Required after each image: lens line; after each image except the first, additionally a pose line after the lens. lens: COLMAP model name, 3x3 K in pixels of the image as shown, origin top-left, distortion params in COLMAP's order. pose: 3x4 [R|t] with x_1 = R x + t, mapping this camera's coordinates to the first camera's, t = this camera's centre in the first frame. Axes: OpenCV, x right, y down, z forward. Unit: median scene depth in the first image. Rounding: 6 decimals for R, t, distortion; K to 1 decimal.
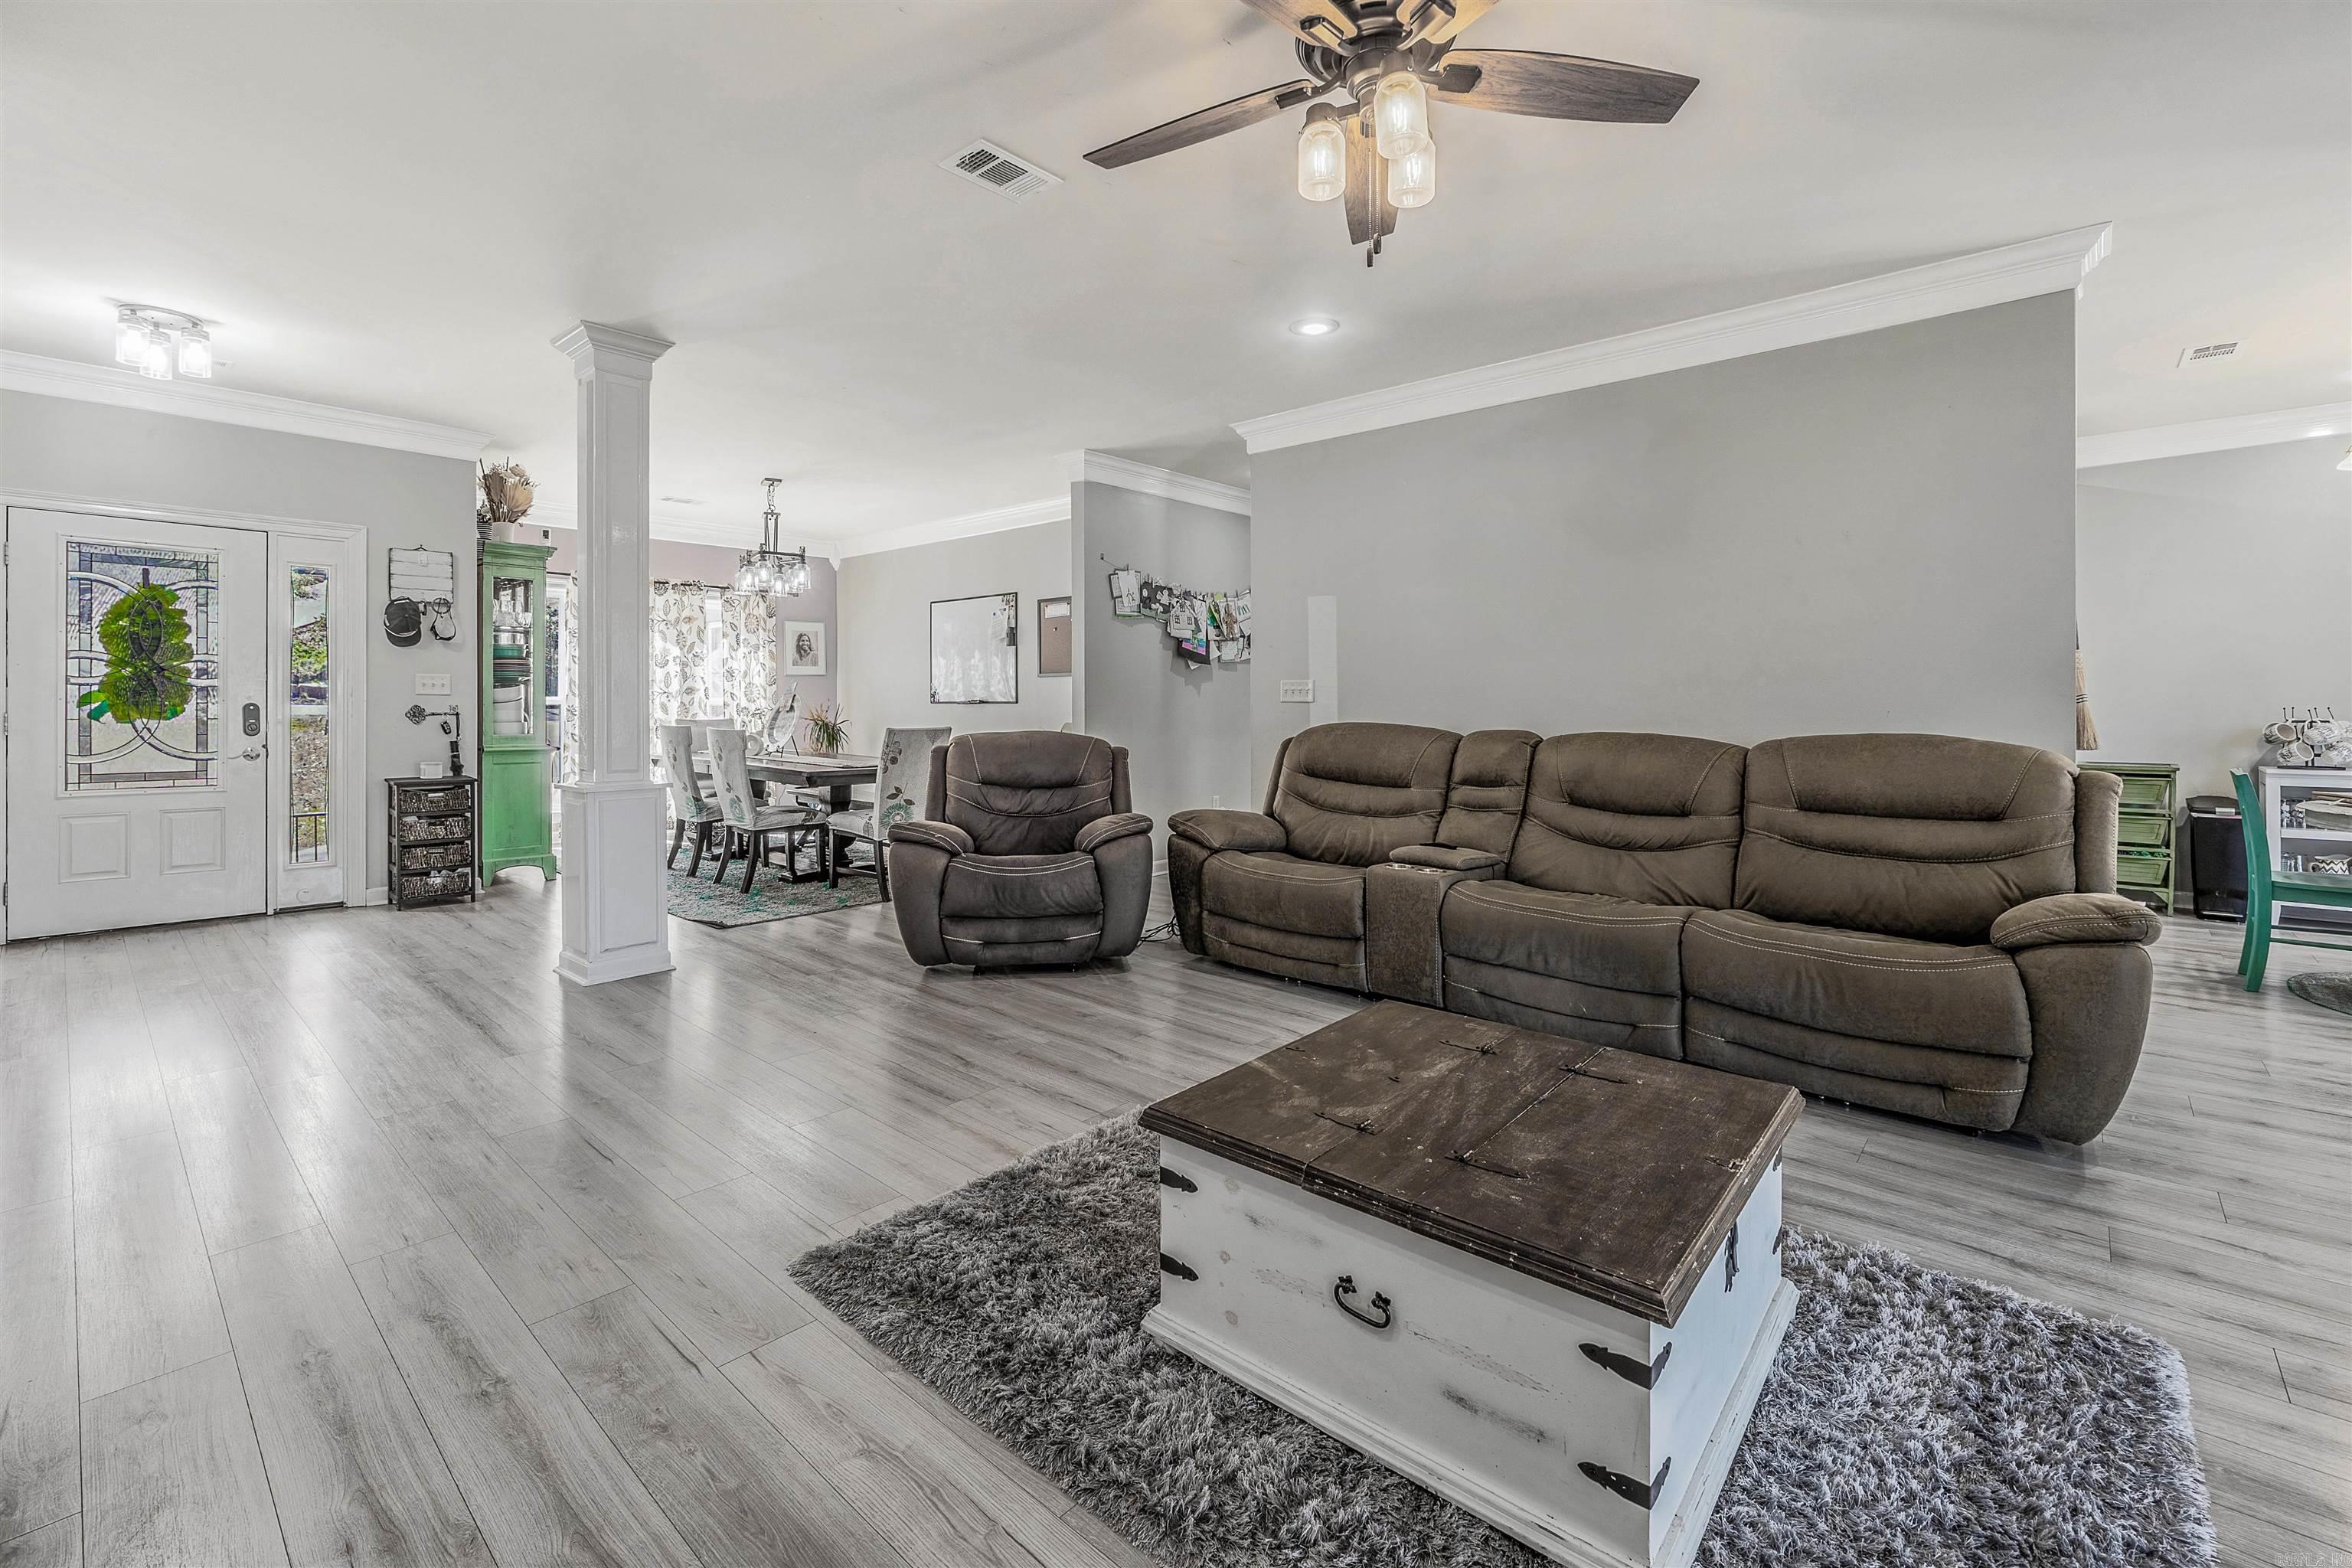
lens RADIAL K [[998.9, 0, 1175.1], [0, 998.9, 712.7], [0, 0, 1]] dist [-0.000378, 0.000242]
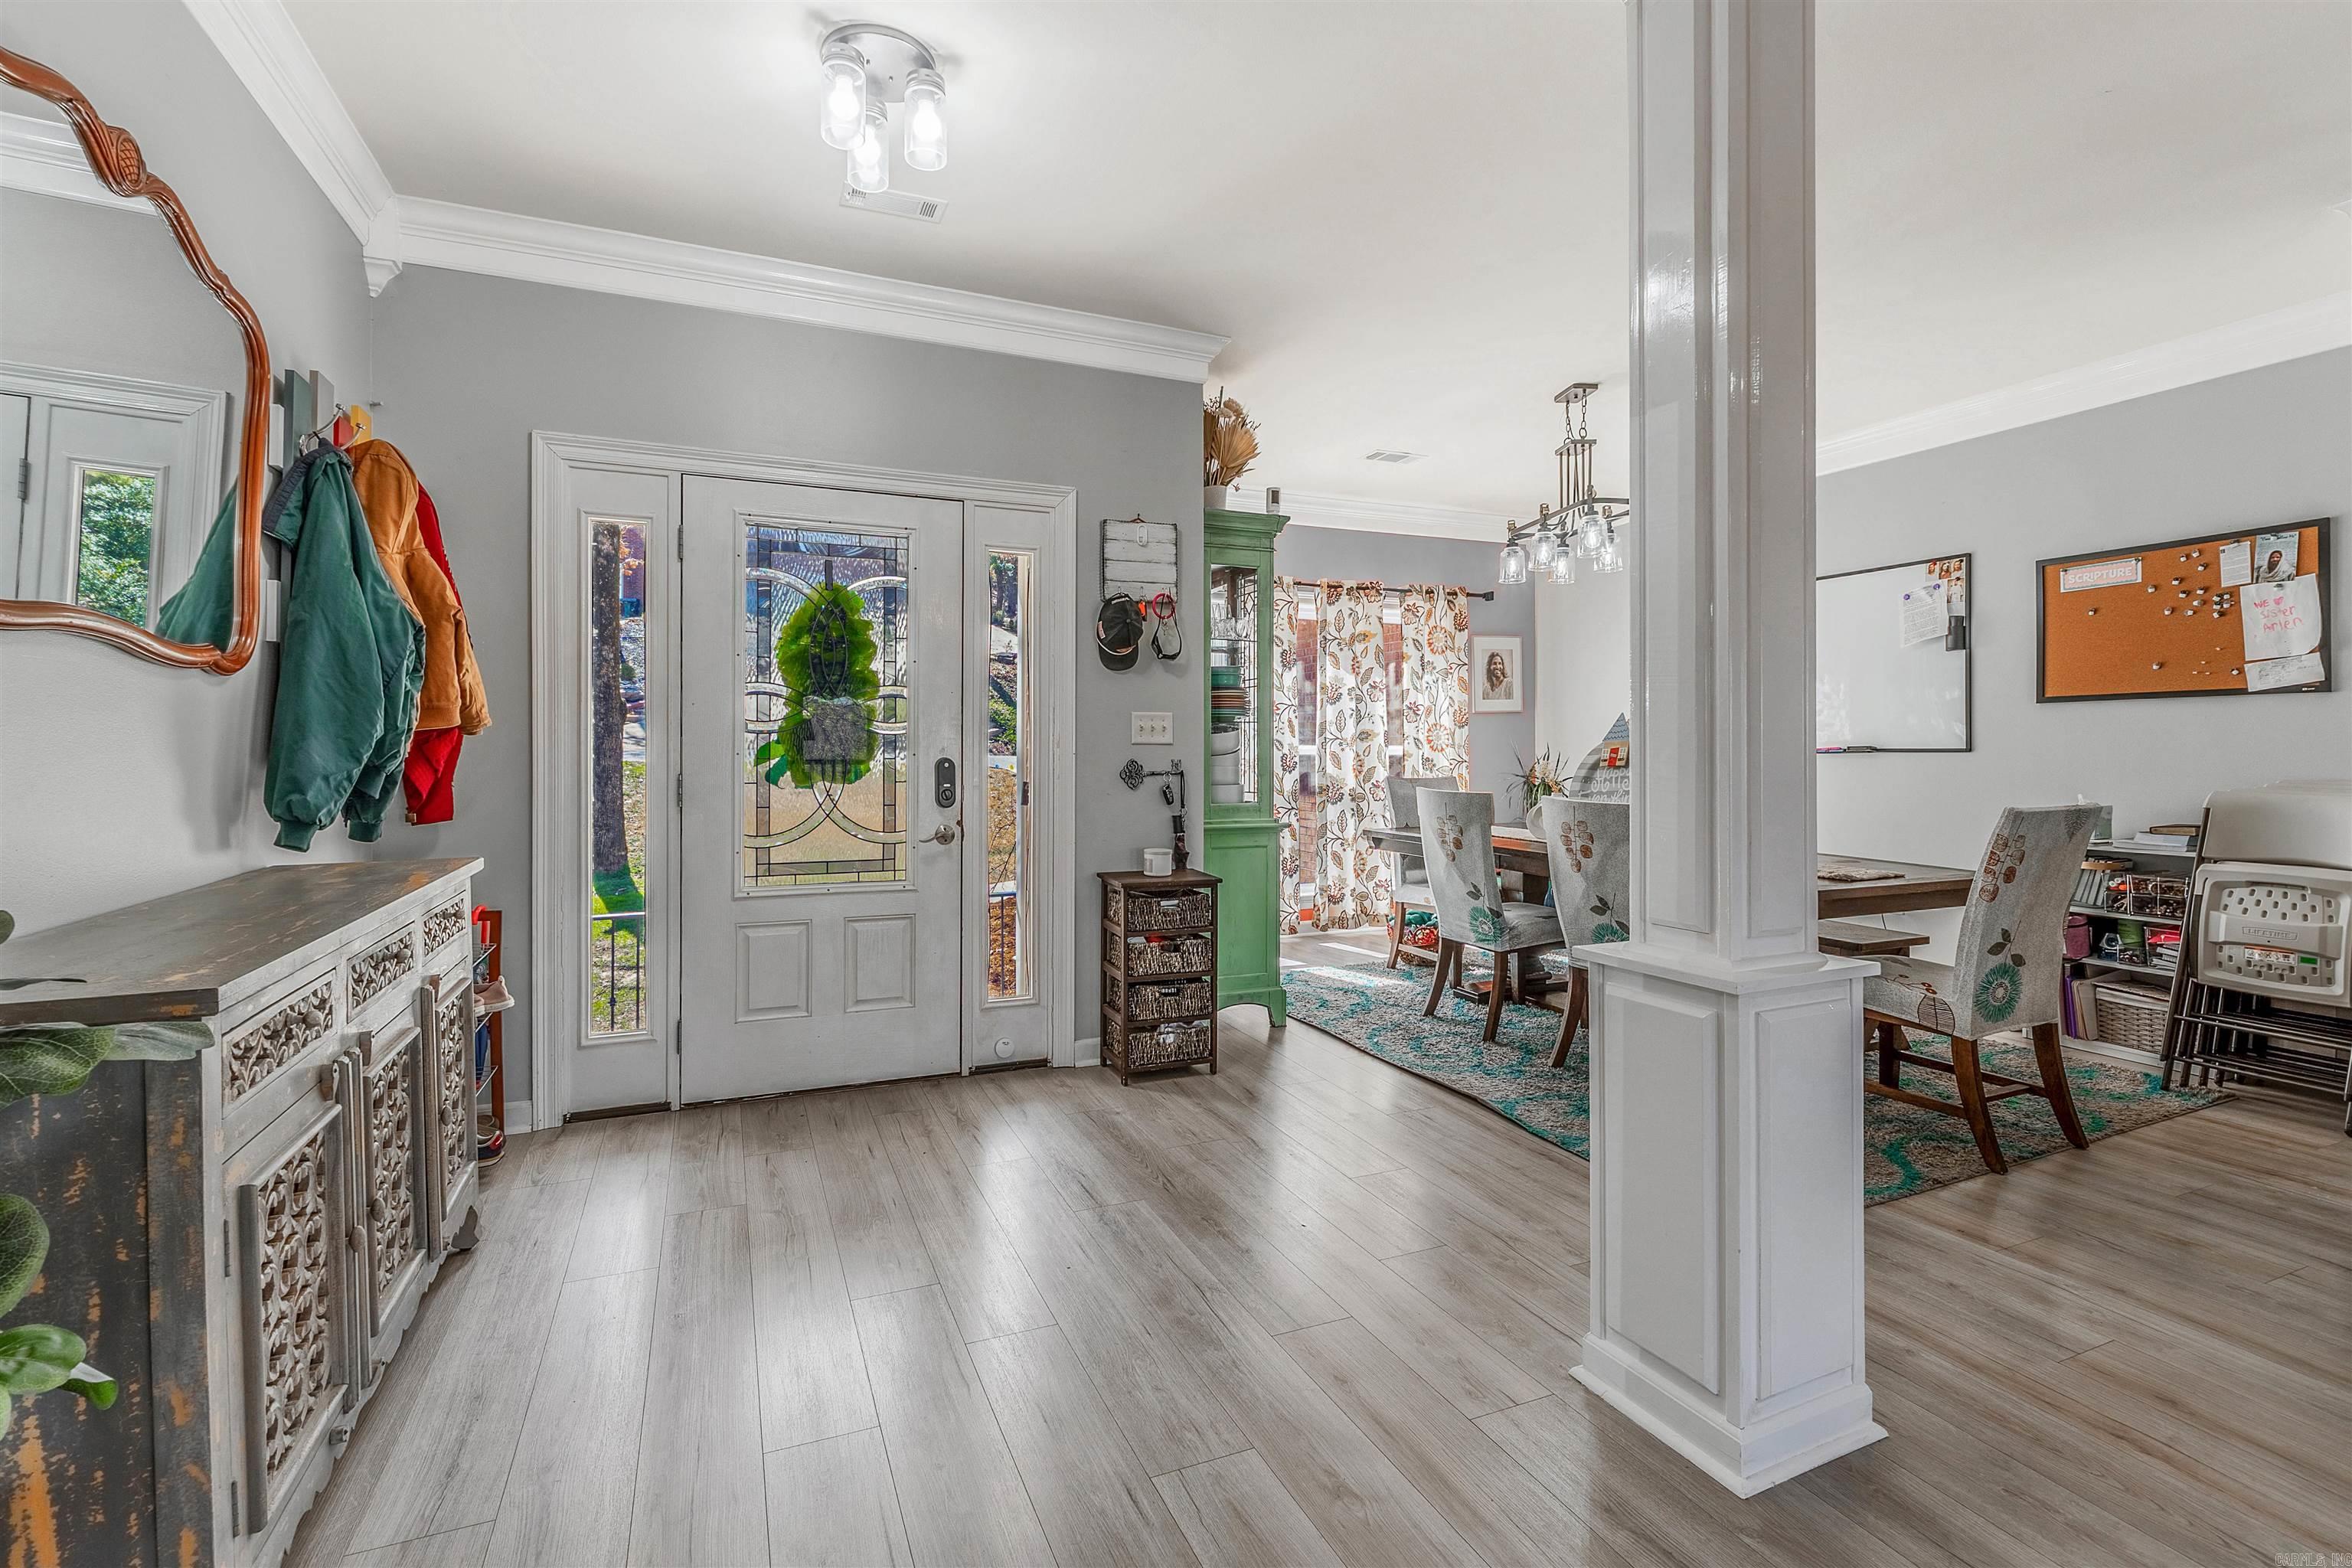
lens RADIAL K [[1063.1, 0, 1175.0], [0, 1063.1, 753.4], [0, 0, 1]] dist [0.011343, 0.000089]
pose [[0.906768, -0.002143, -0.421625, -0.446099], [0.000003, 0.999987, -0.005076, -0.008473], [0.421631, 0.004602, 0.906756, 0.386008]]
